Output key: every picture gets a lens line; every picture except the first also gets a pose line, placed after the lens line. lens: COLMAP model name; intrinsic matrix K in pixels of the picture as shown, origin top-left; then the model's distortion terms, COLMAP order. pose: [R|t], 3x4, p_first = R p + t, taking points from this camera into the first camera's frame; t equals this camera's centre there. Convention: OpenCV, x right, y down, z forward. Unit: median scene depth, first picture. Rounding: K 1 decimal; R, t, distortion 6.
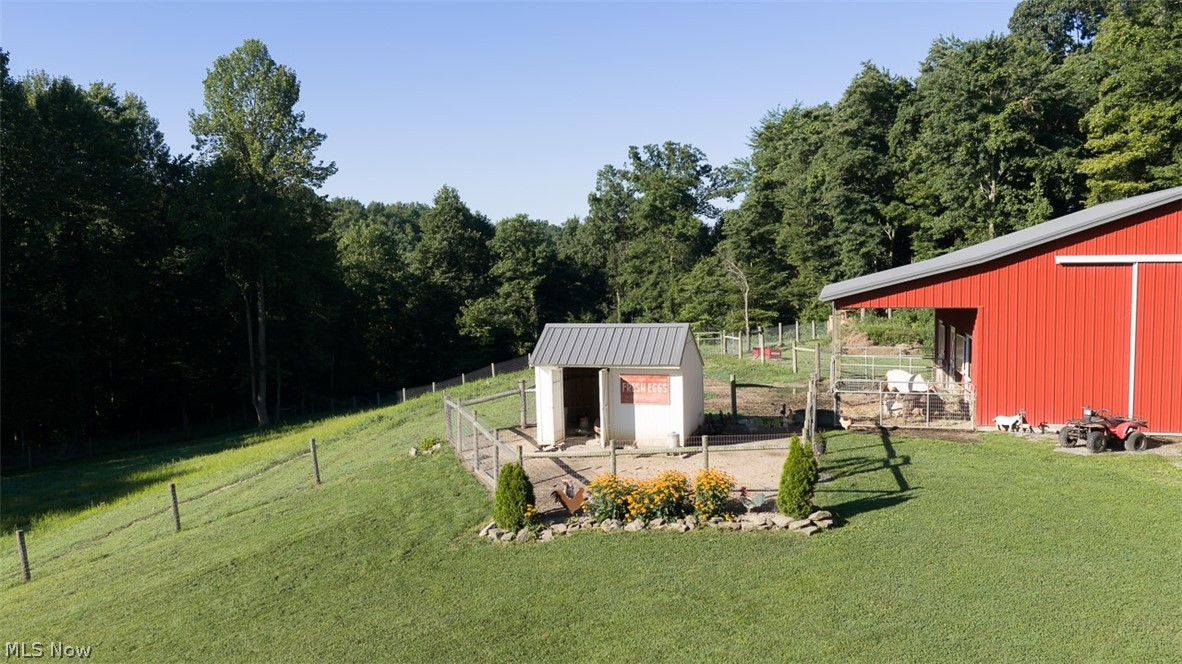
lens RADIAL K [[987.2, 0, 590.2], [0, 987.2, 331.5], [0, 0, 1]] dist [0.018326, -0.040687]
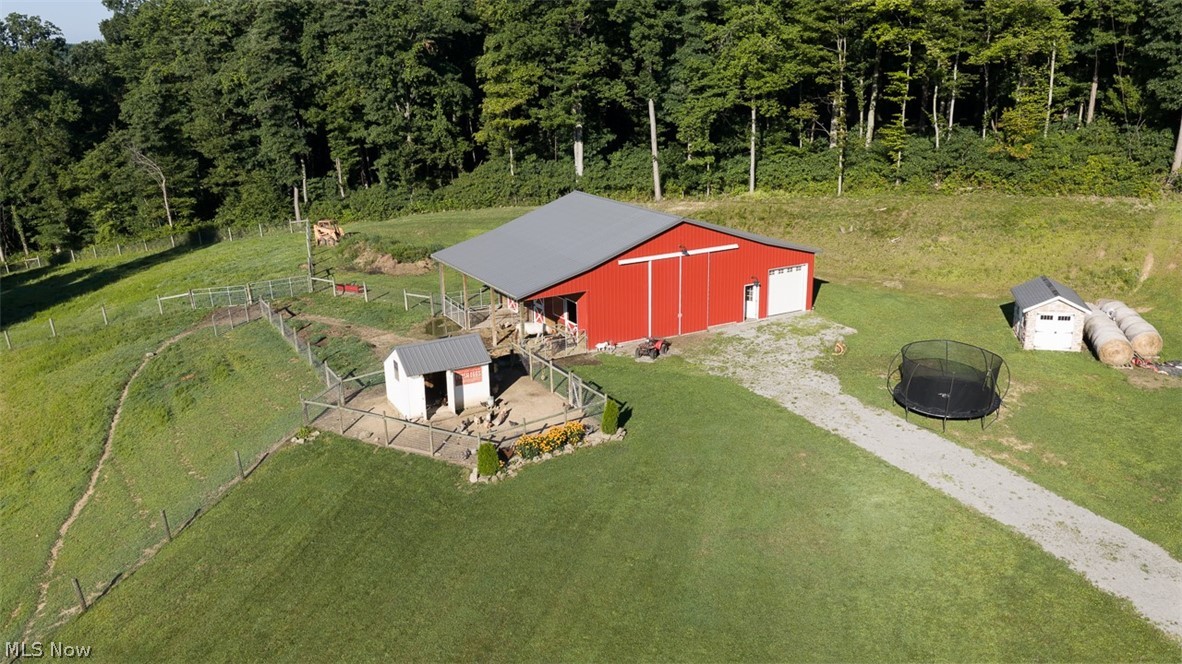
lens RADIAL K [[987.2, 0, 595.1], [0, 987.2, 340.1], [0, 0, 1]] dist [0.018326, -0.040687]
pose [[0.732255, -0.199996, 0.651003, -0.313364], [0.054751, 0.970102, 0.236443, -0.140007], [-0.678827, -0.137494, 0.721311, -0.145818]]
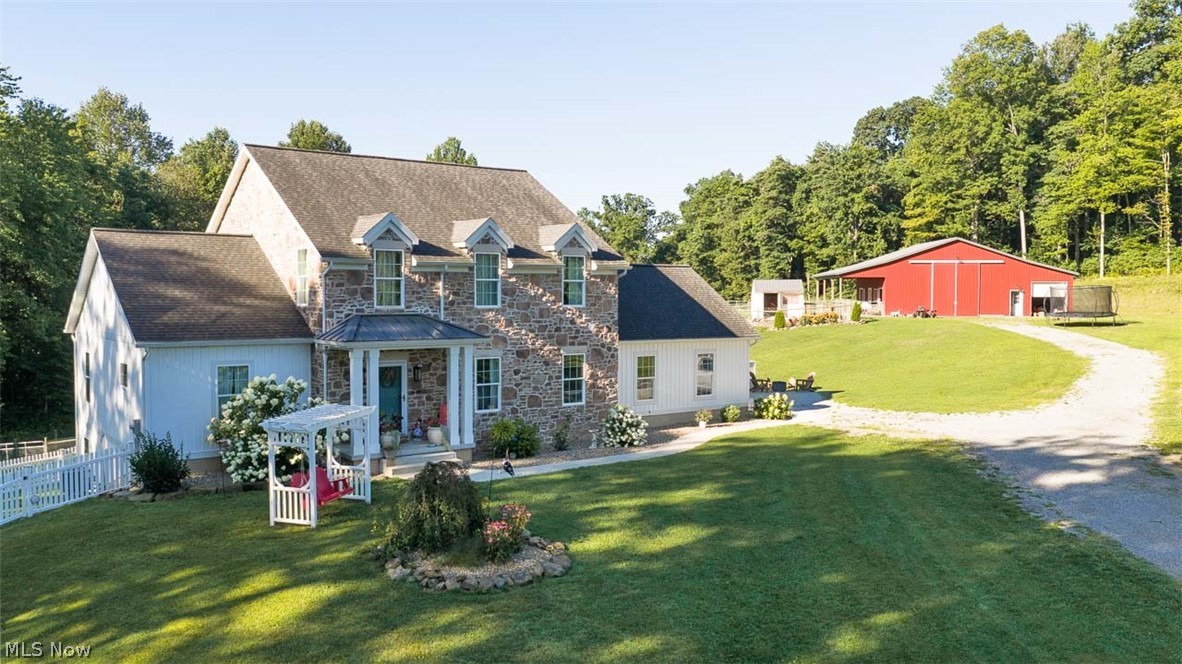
lens RADIAL K [[987.2, 0, 590.0], [0, 987.2, 335.5], [0, 0, 1]] dist [0.018326, -0.040687]
pose [[0.983689, 0.005141, 0.179802, -0.392140], [-0.000890, 0.999718, -0.023717, 0.085221], [-0.179873, 0.023171, 0.983417, -0.683705]]
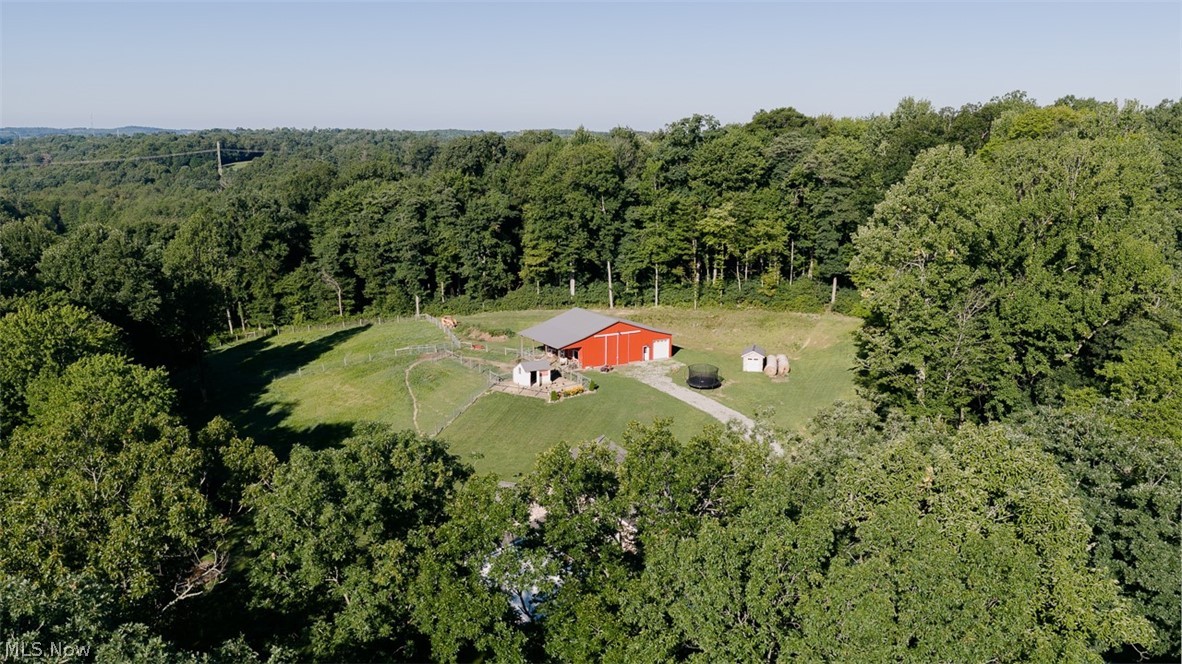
lens RADIAL K [[987.2, 0, 592.3], [0, 987.2, 334.3], [0, 0, 1]] dist [0.018326, -0.040687]
pose [[0.711261, -0.126363, 0.691477, -1.142080], [0.032660, 0.988588, 0.147064, -0.309031], [-0.702169, -0.082017, 0.707270, -0.976565]]
